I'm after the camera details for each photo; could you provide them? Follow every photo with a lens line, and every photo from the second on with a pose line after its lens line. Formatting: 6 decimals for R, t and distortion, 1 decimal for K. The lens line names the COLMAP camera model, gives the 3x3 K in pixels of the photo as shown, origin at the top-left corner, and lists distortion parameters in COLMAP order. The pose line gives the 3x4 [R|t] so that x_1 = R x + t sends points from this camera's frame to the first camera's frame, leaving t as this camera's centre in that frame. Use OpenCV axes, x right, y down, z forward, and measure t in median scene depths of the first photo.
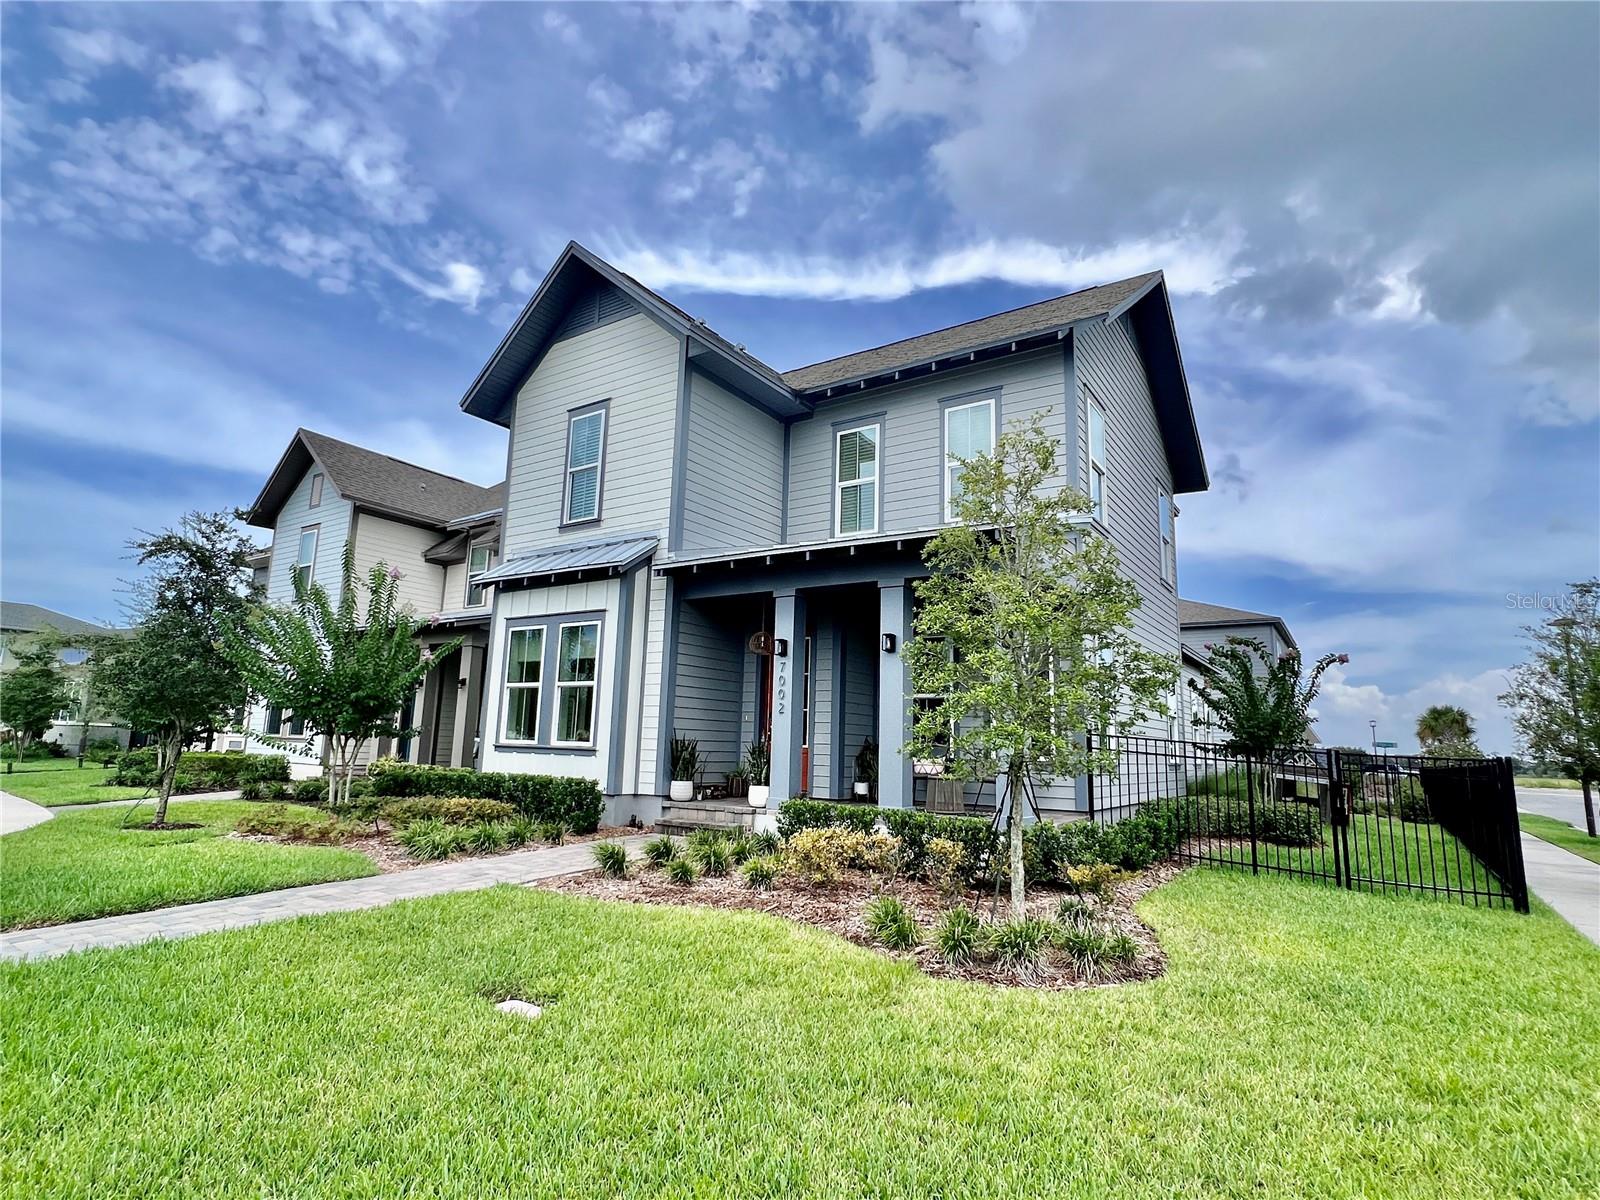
lens RADIAL K [[849.4, 0, 800.0], [0, 849.4, 600.0], [0, 0, 1]] dist [-0.000389, -0.000168]
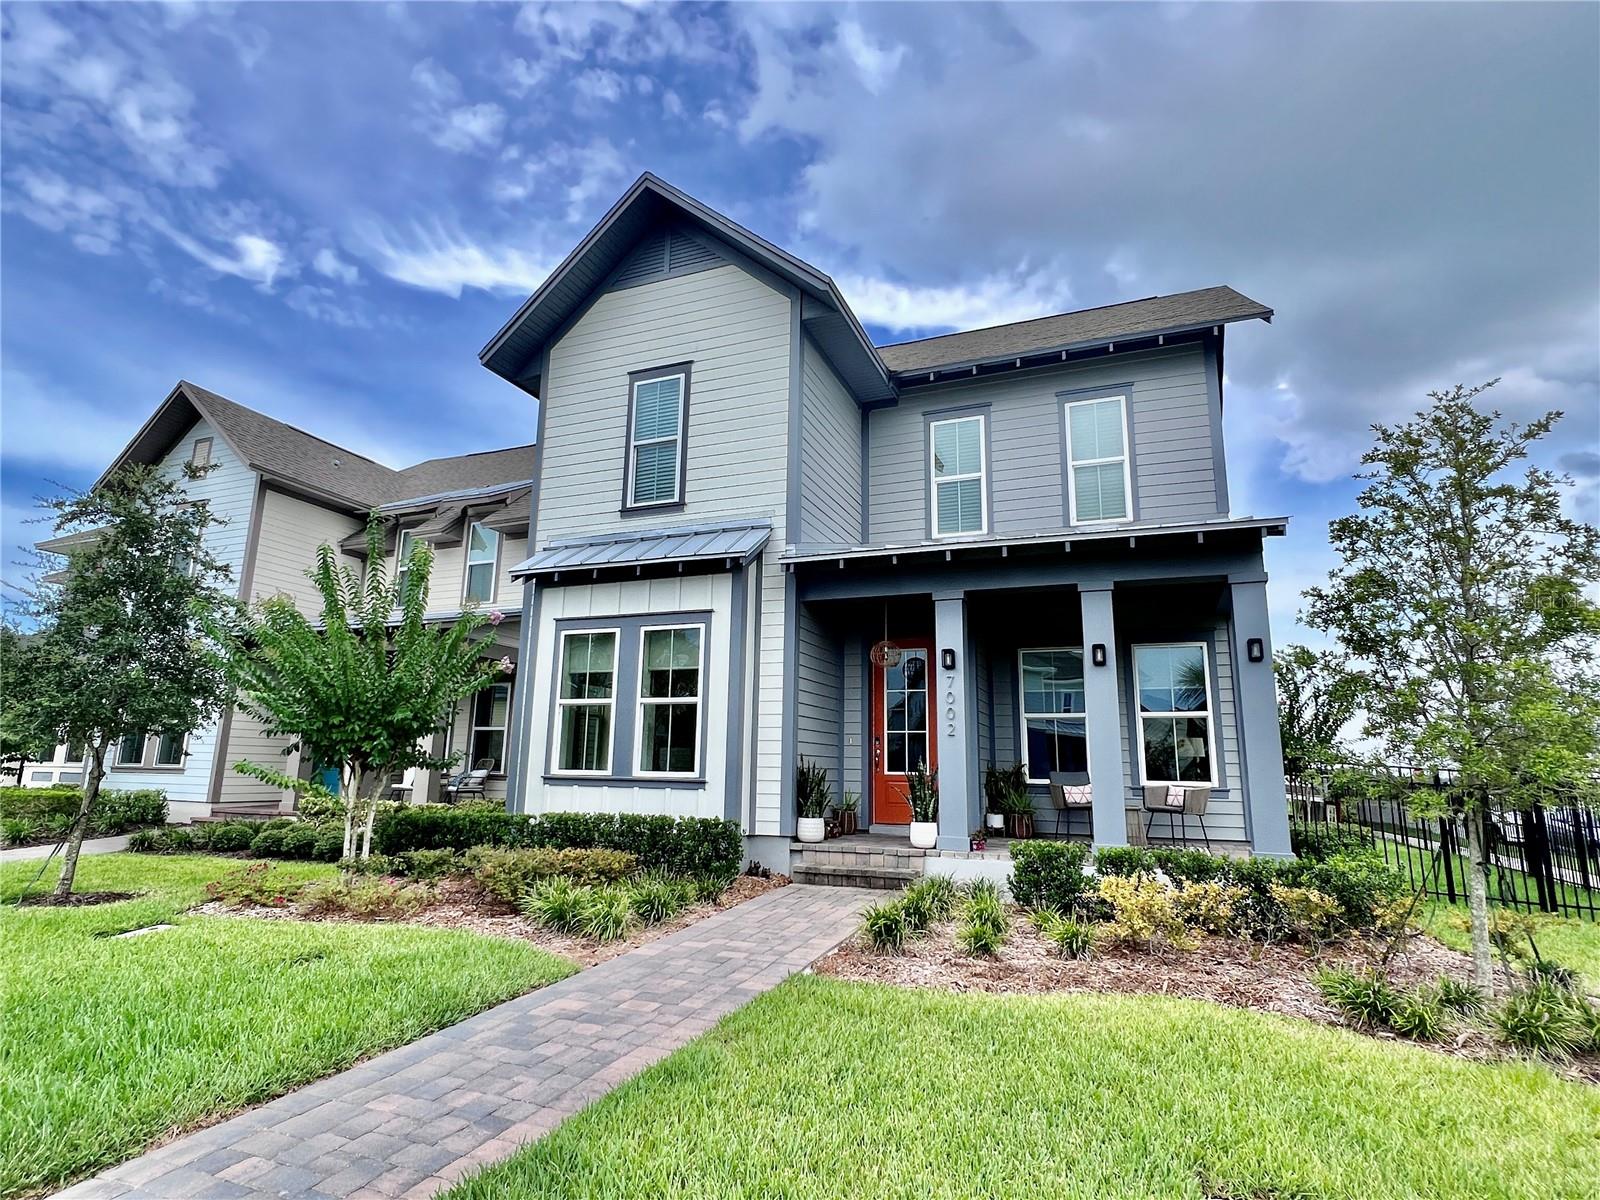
lens RADIAL K [[844.7, 0, 800.0], [0, 844.7, 600.0], [0, 0, 1]] dist [-0.000404, 0.000045]
pose [[0.977873, 0.029214, 0.207152, -0.242765], [-0.024542, 0.999384, -0.025087, 0.015141], [-0.207757, 0.019448, 0.977987, 0.138622]]
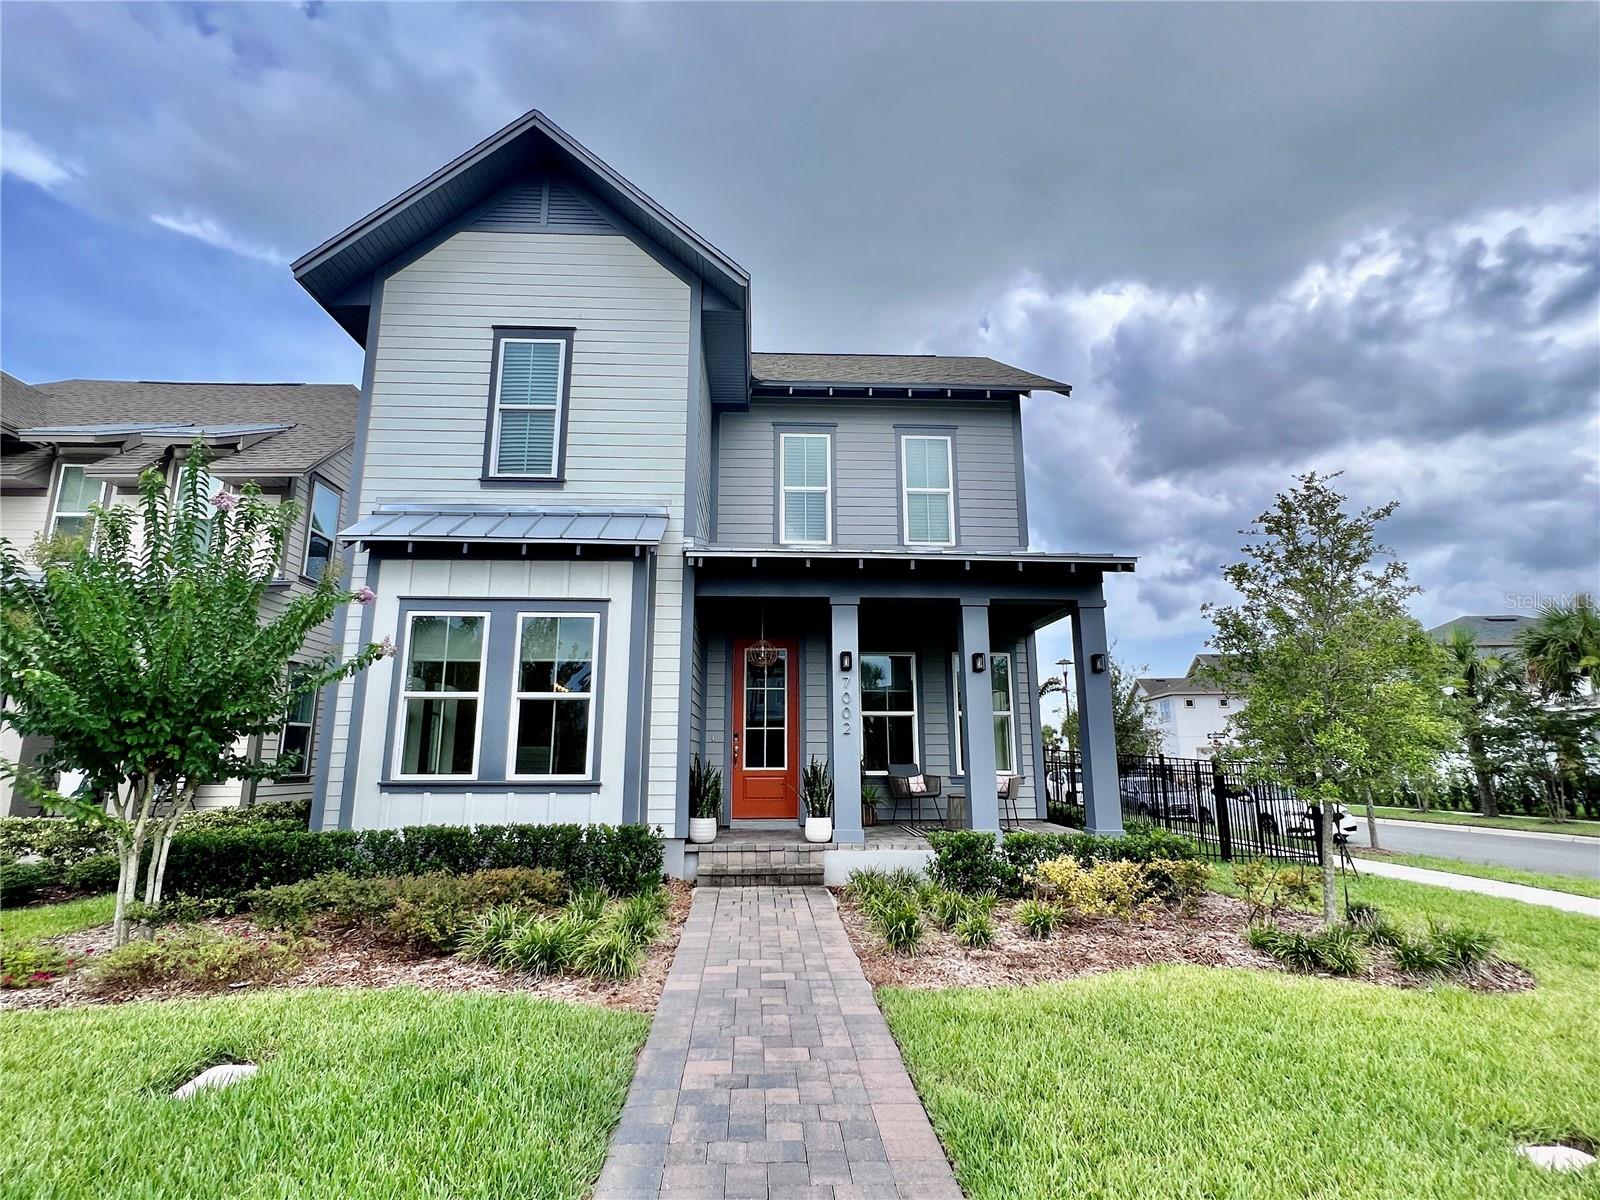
lens RADIAL K [[779.2, 0, 797.5], [0, 779.2, 600.6], [0, 0, 1]] dist [-0.004677, 0.001709]
pose [[0.800875, 0.089992, 0.592031, -0.391746], [-0.079325, 0.995874, -0.044071, 0.022812], [-0.593555, -0.011667, 0.804709, 0.255807]]
